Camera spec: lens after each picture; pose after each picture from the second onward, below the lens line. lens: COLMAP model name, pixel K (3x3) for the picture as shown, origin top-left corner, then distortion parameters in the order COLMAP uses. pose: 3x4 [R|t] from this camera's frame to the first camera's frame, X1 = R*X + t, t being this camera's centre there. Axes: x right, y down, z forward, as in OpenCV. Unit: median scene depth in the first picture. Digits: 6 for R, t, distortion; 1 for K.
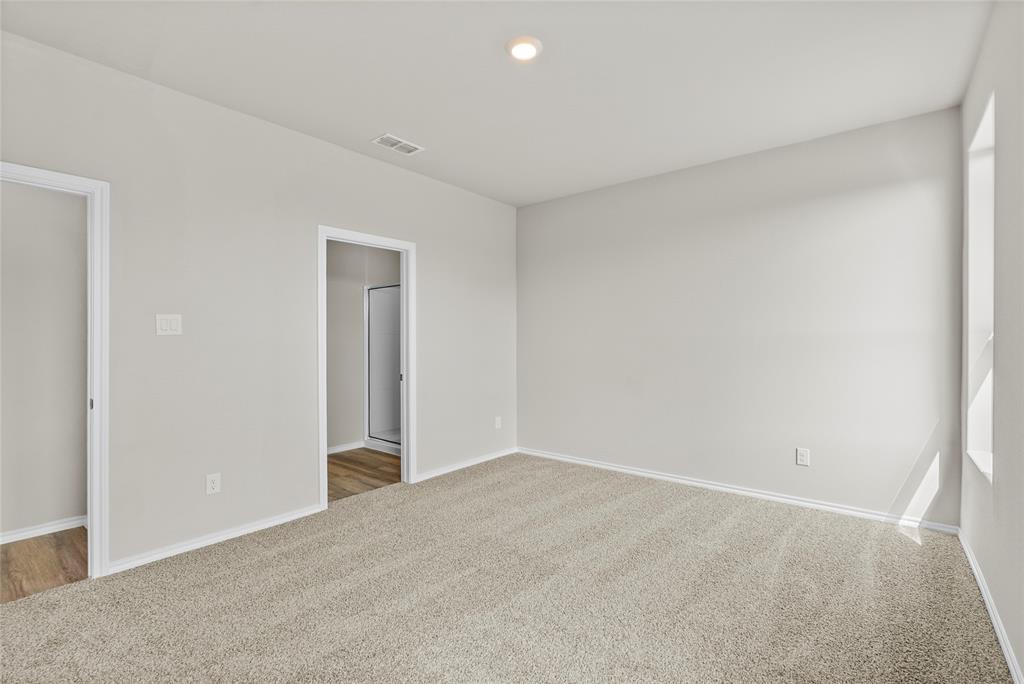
lens RADIAL K [[453.8, 0, 514.1], [0, 453.8, 340.9], [0, 0, 1]] dist [-0.002007, -0.000458]
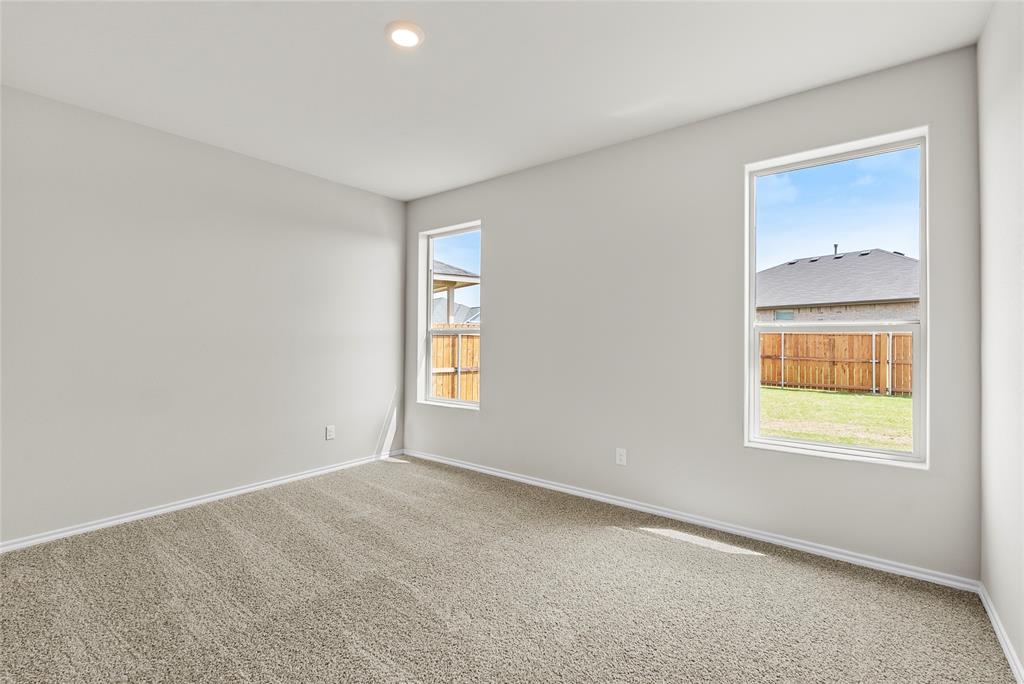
lens RADIAL K [[453.8, 0, 514.1], [0, 453.8, 340.9], [0, 0, 1]] dist [-0.002007, -0.000458]
pose [[-0.018317, 0.002912, 0.999828, -0.676720], [-0.001762, 0.999994, -0.002945, 0.007010], [-0.999831, -0.001816, -0.018312, 0.566401]]
